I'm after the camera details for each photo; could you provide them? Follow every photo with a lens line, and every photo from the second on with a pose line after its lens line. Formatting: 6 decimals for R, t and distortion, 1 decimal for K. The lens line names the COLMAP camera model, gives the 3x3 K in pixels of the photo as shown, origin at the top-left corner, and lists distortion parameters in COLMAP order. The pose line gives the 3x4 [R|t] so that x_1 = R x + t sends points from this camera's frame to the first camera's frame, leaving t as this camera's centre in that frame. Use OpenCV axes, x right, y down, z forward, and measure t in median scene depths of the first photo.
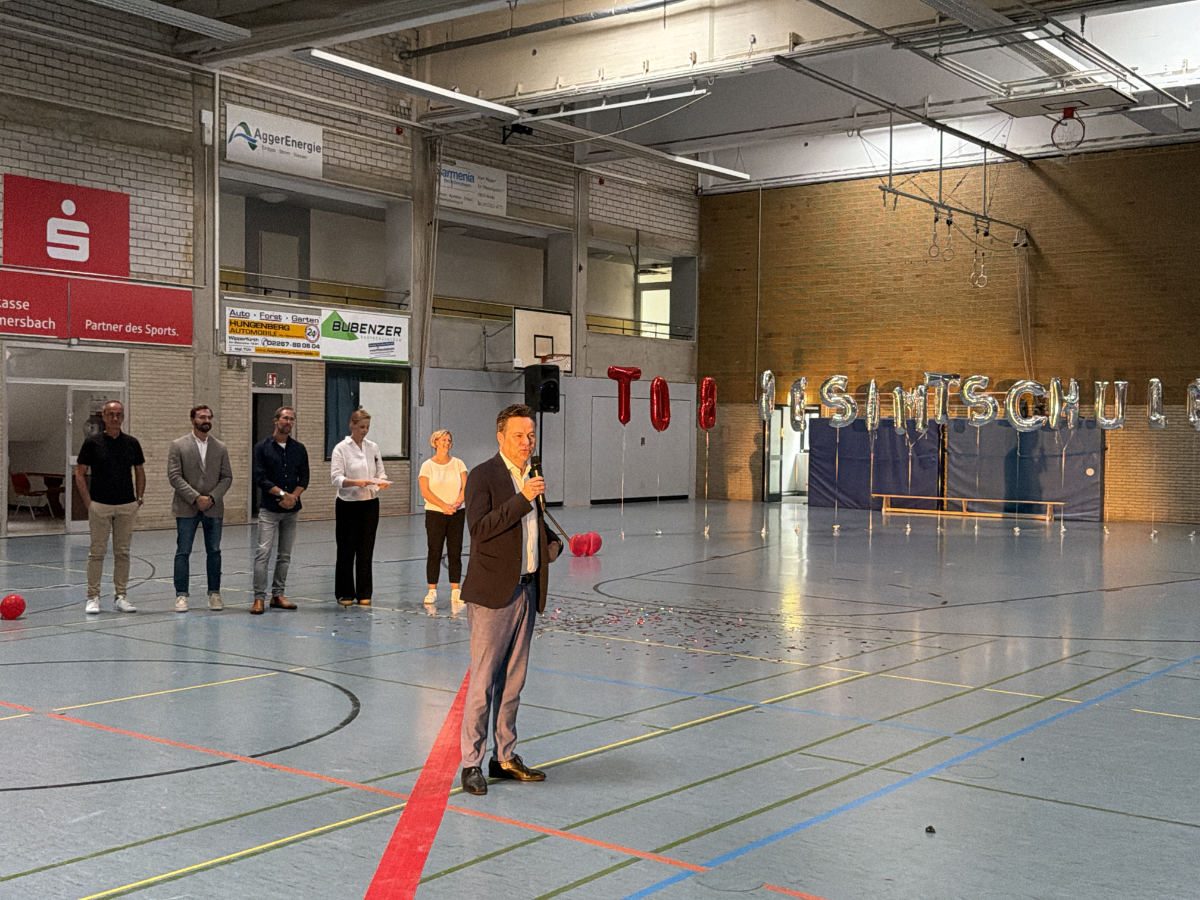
lens RADIAL K [[1395.9, 0, 600.0], [0, 1395.9, 450.0], [0, 0, 1]] dist [0.178708, 0.002979]
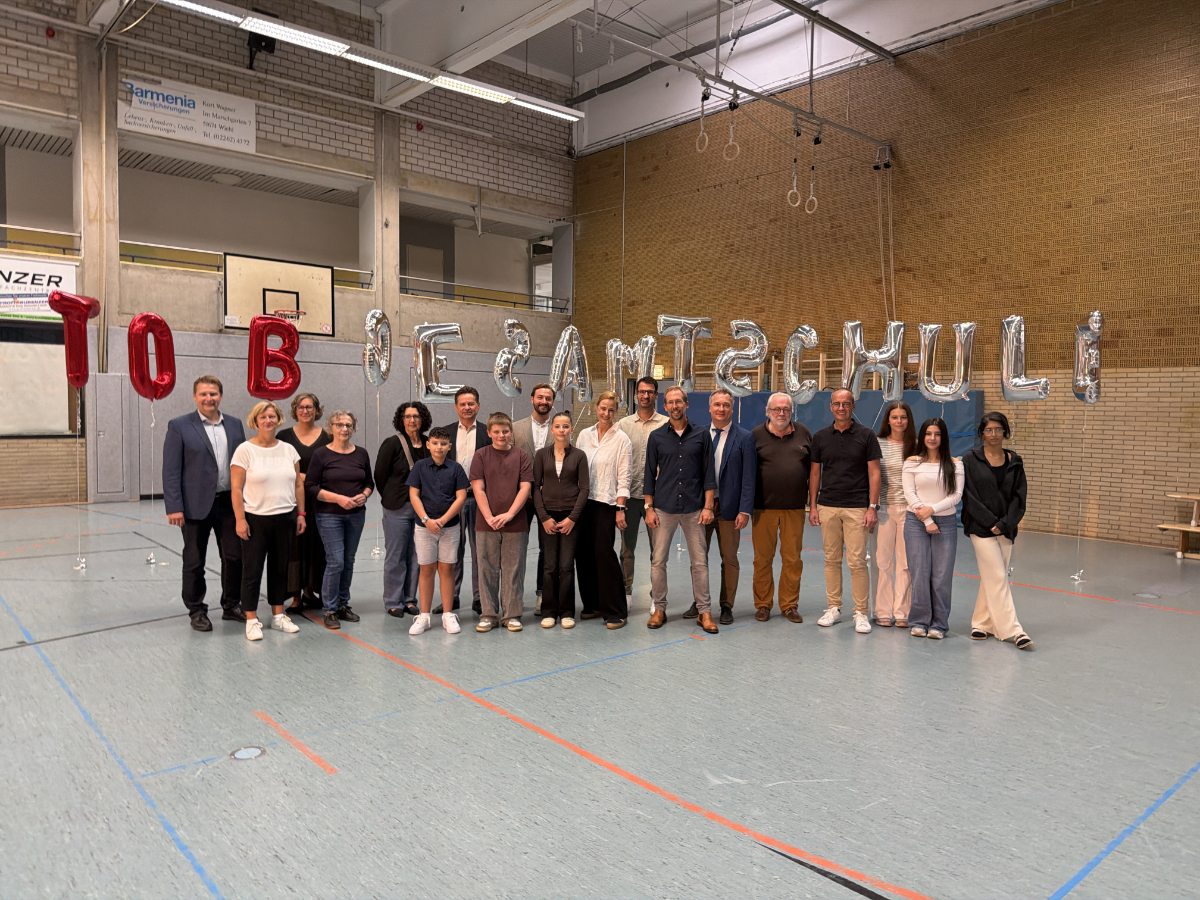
lens RADIAL K [[855.4, 0, 600.0], [0, 855.4, 450.0], [0, 0, 1]] dist [0.049441, -0.053095]
pose [[0.980900, 0.011903, -0.194150, 0.262827], [-0.005795, 0.999471, 0.032002, -0.004016], [0.194428, -0.030265, 0.980450, 0.559046]]
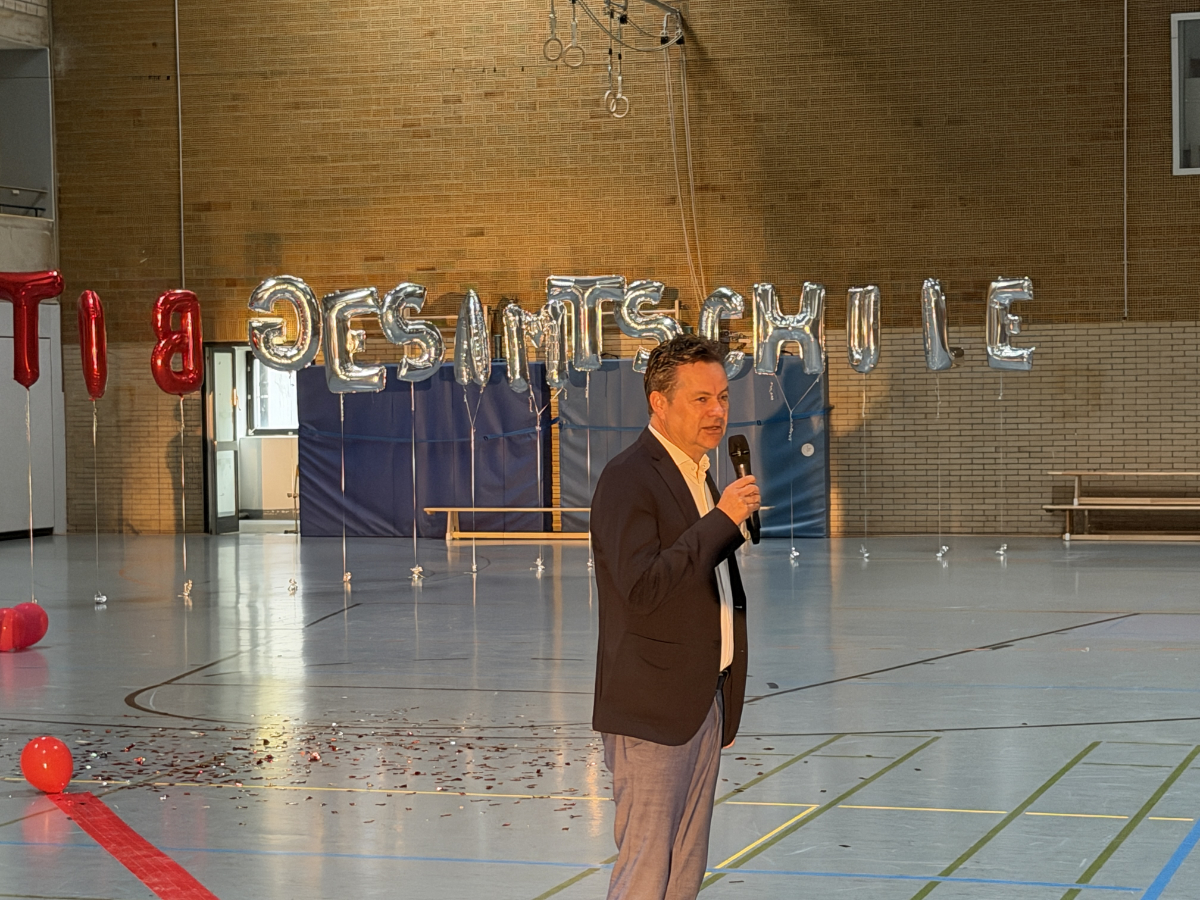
lens RADIAL K [[2710.4, 0, 600.0], [0, 2710.4, 450.0], [0, 0, 1]] dist [0.216993, 0.186040]
pose [[0.948649, -0.037339, 0.314118, -0.074531], [0.035155, 0.999302, 0.012618, -0.000953], [-0.314370, -0.000927, 0.949300, 0.014383]]
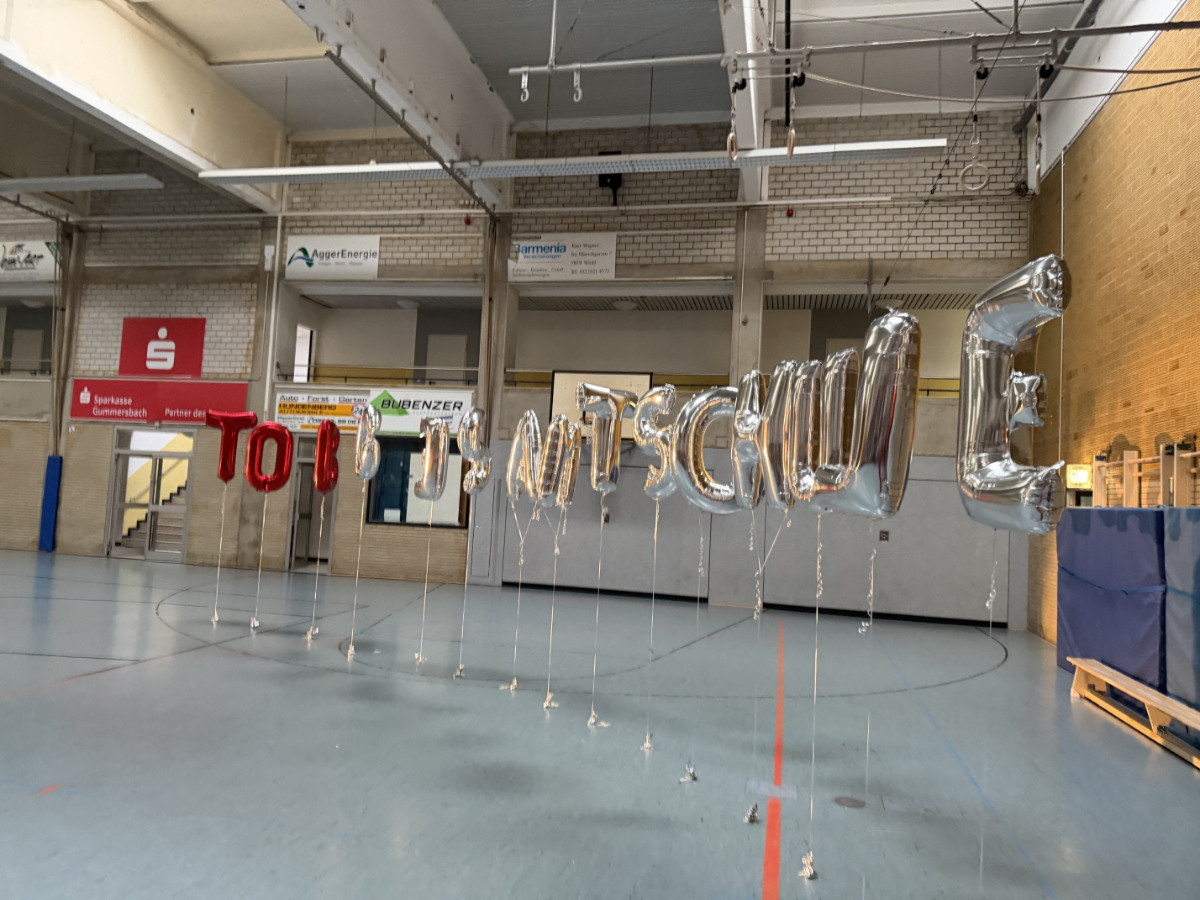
lens RADIAL K [[831.6, 0, 600.0], [0, 831.6, 450.0], [0, 0, 1]] dist [0.115305, -0.165644]
pose [[0.419579, -0.042336, -0.906731, 0.464637], [-0.062245, 0.995219, -0.075270, -0.010774], [0.905582, 0.088022, 0.414938, 0.829744]]
